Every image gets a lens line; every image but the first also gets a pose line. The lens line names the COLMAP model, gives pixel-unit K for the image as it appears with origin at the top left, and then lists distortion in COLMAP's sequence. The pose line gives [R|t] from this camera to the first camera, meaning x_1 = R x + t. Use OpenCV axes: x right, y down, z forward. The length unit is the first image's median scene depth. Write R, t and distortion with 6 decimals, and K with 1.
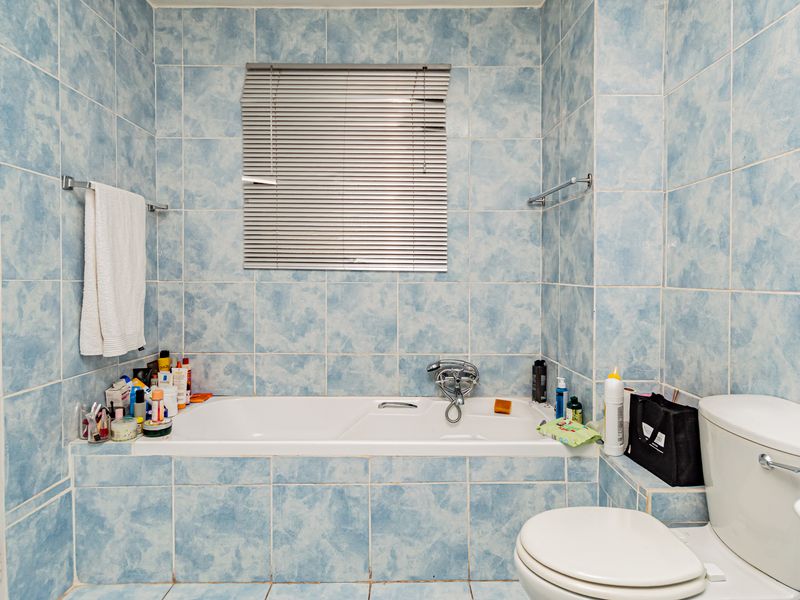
lens RADIAL K [[503.5, 0, 401.4], [0, 503.5, 301.8], [0, 0, 1]] dist [-0.011649, -0.002197]
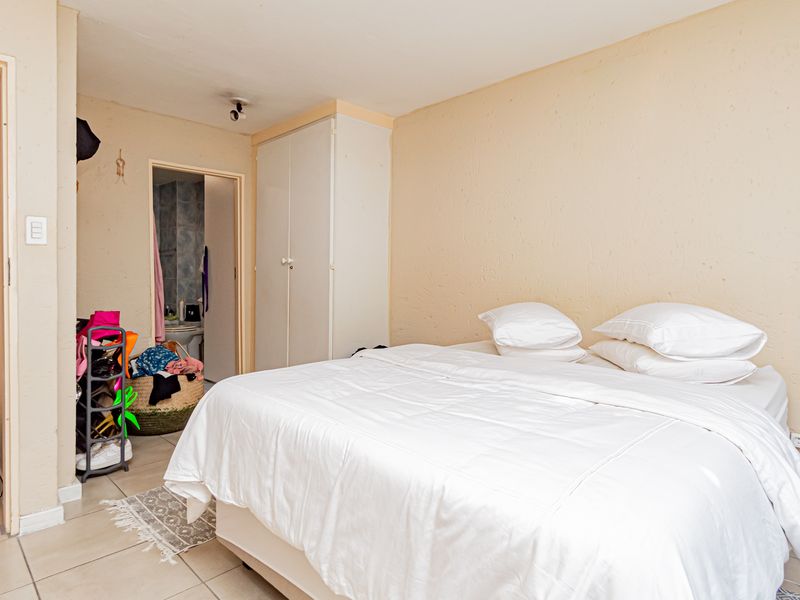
lens RADIAL K [[473.5, 0, 400.6], [0, 473.5, 296.4], [0, 0, 1]] dist [0.000491, 0.001252]
pose [[0.698696, -0.014756, 0.715267, -0.961479], [-0.007029, 0.999597, 0.027488, -0.005350], [-0.715384, -0.024233, 0.698311, -2.613460]]
